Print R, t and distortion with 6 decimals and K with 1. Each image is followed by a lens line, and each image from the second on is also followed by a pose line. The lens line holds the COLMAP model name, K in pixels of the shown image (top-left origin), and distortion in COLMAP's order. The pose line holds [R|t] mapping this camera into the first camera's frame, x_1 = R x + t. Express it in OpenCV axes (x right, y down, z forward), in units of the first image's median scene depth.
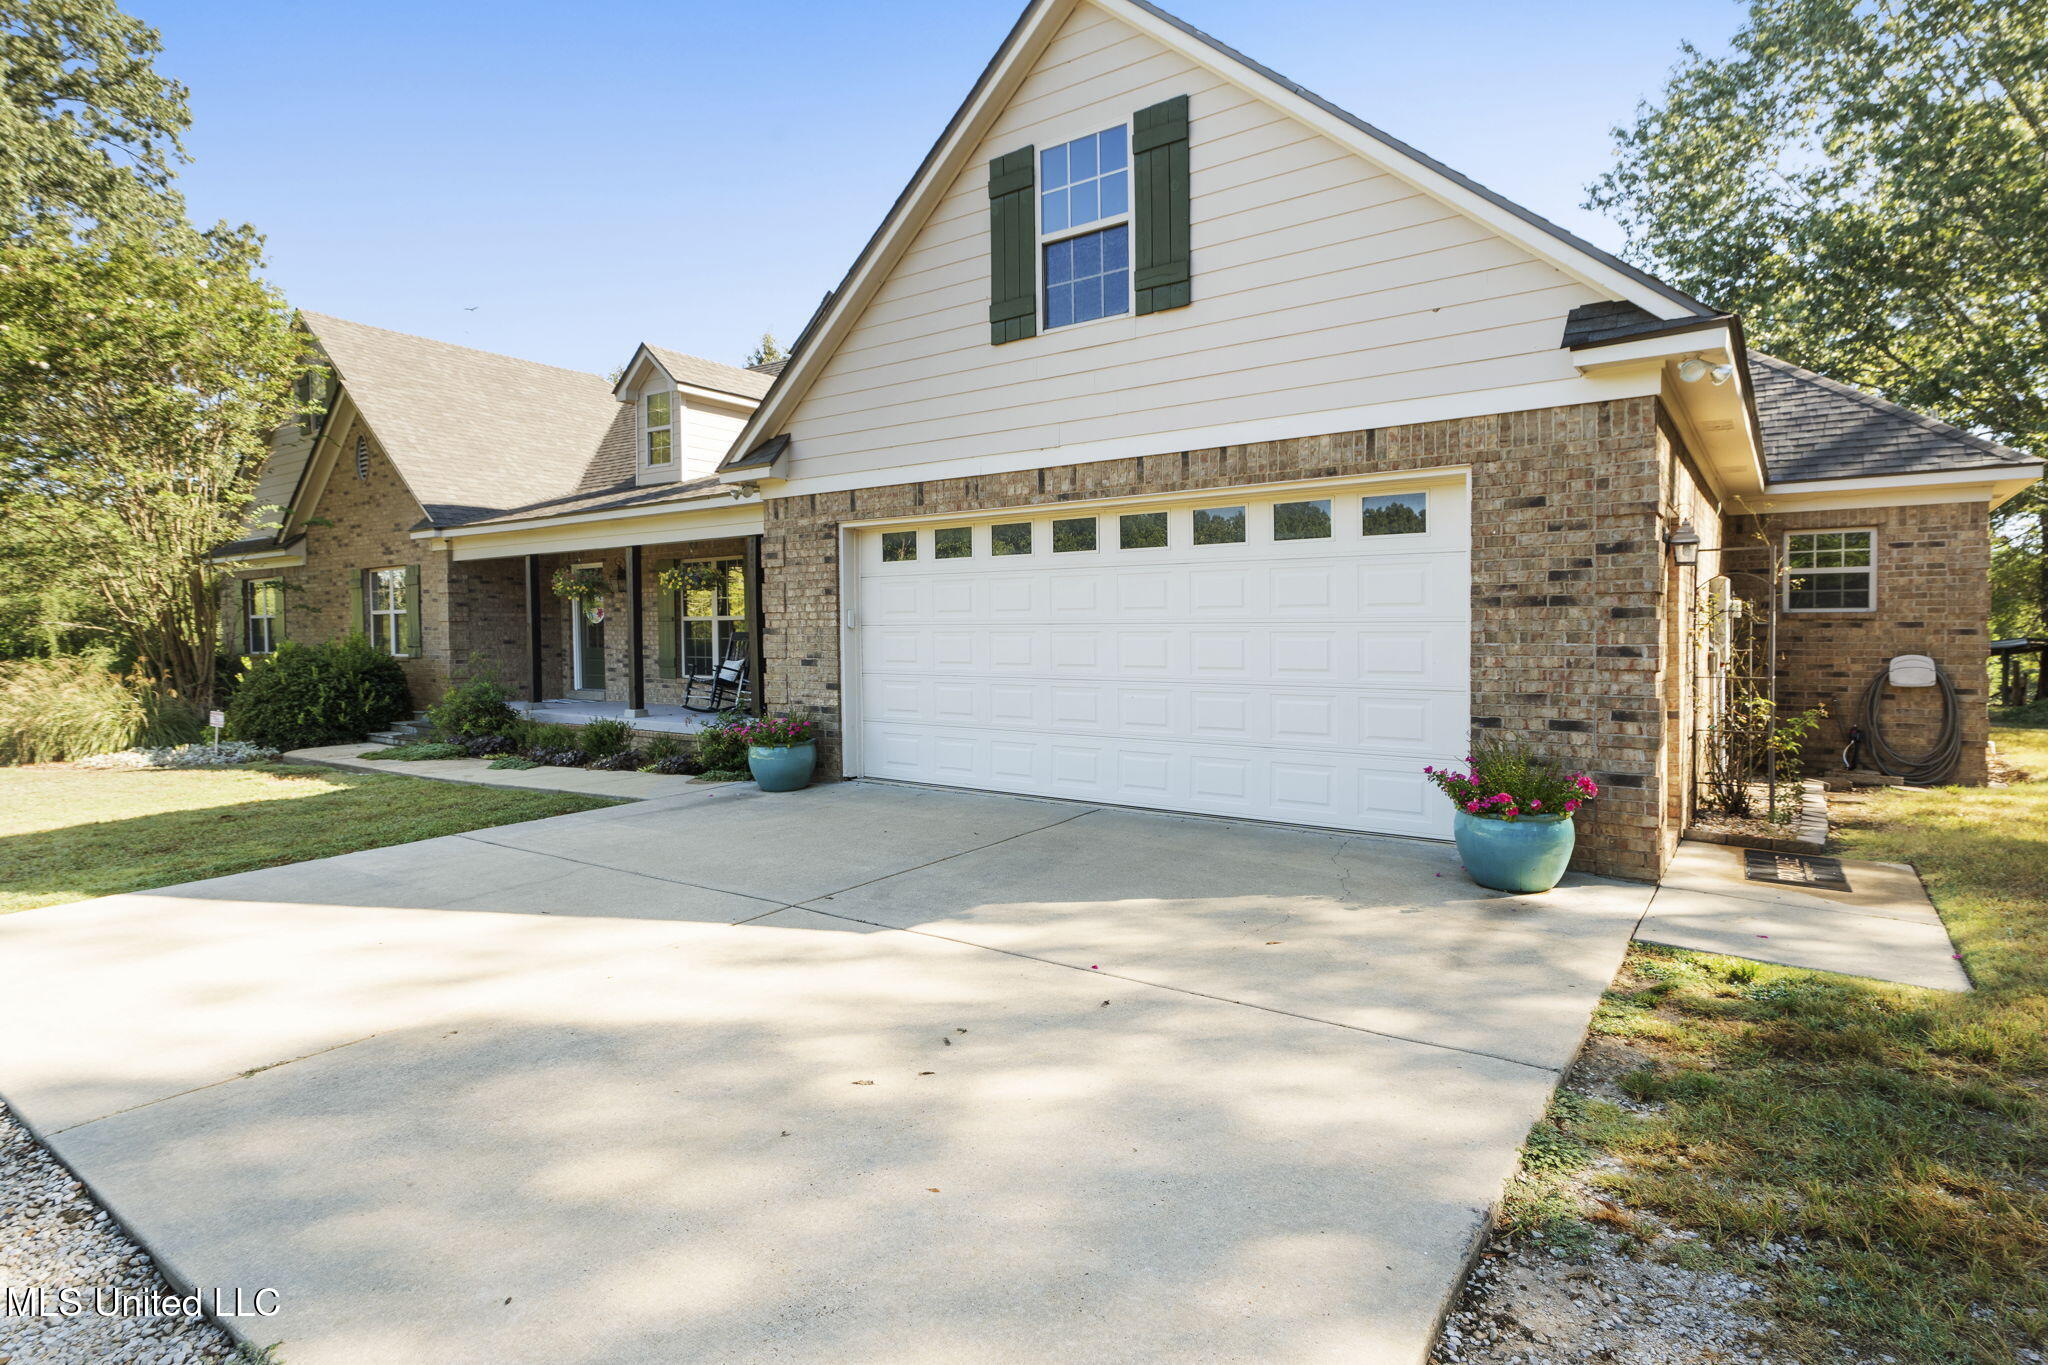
lens RADIAL K [[932.7, 0, 1014.2], [0, 932.7, 664.2], [0, 0, 1]] dist [0.000681, 0.000975]
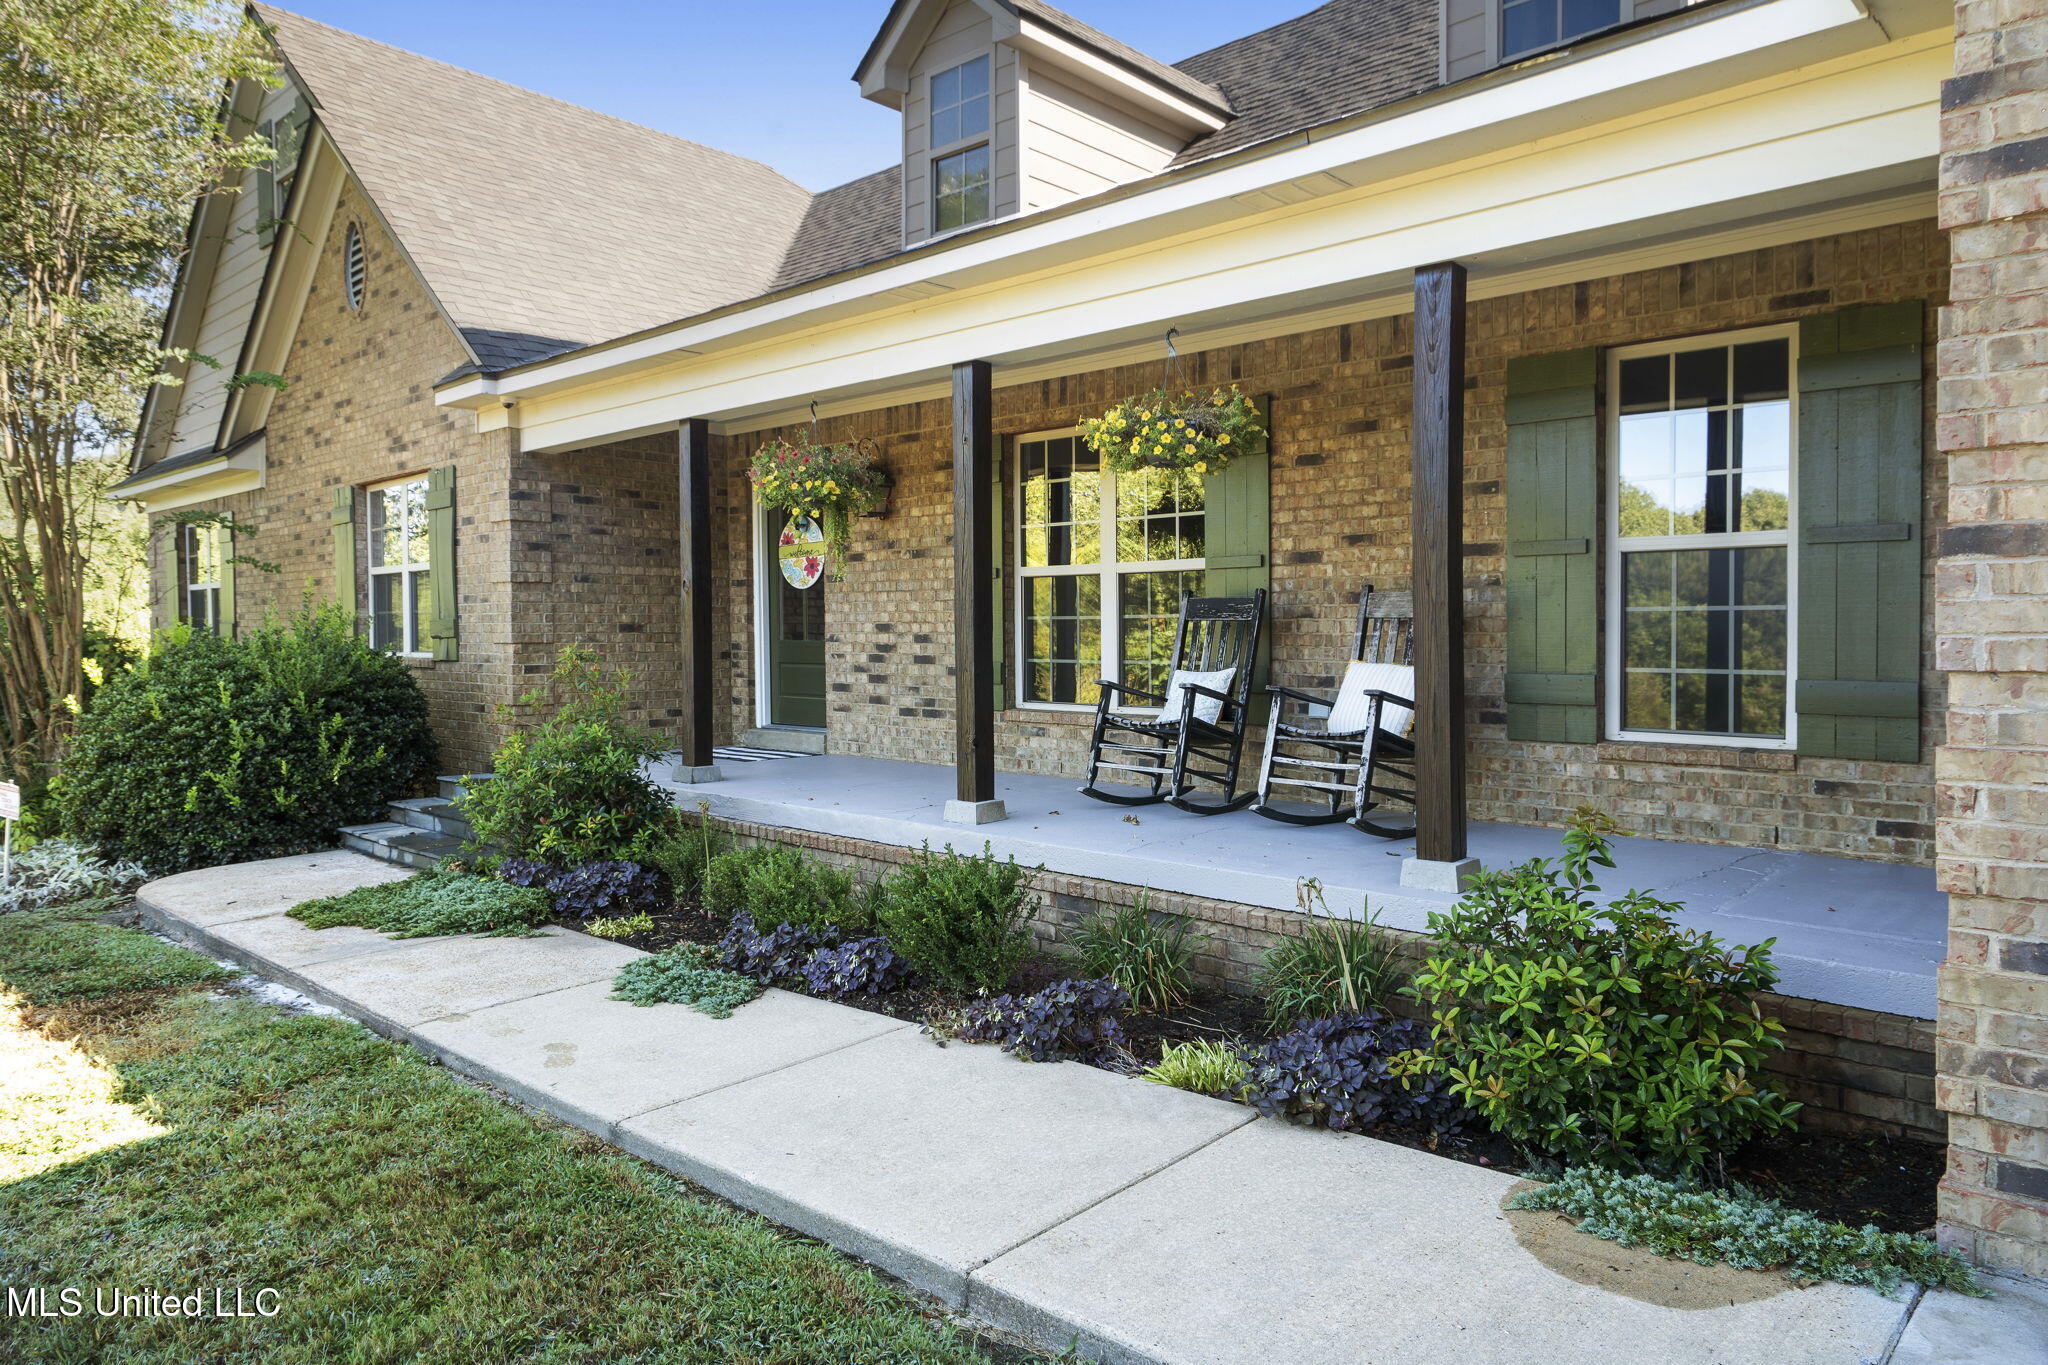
lens RADIAL K [[1119.1, 0, 1029.5], [0, 1119.1, 661.4], [0, 0, 1]] dist [-0.000155, -0.000102]
pose [[0.993200, 0.002879, -0.116383, -0.290785], [-0.003630, 0.999974, -0.006244, -0.004118], [0.116362, 0.006624, 0.993185, 0.486883]]
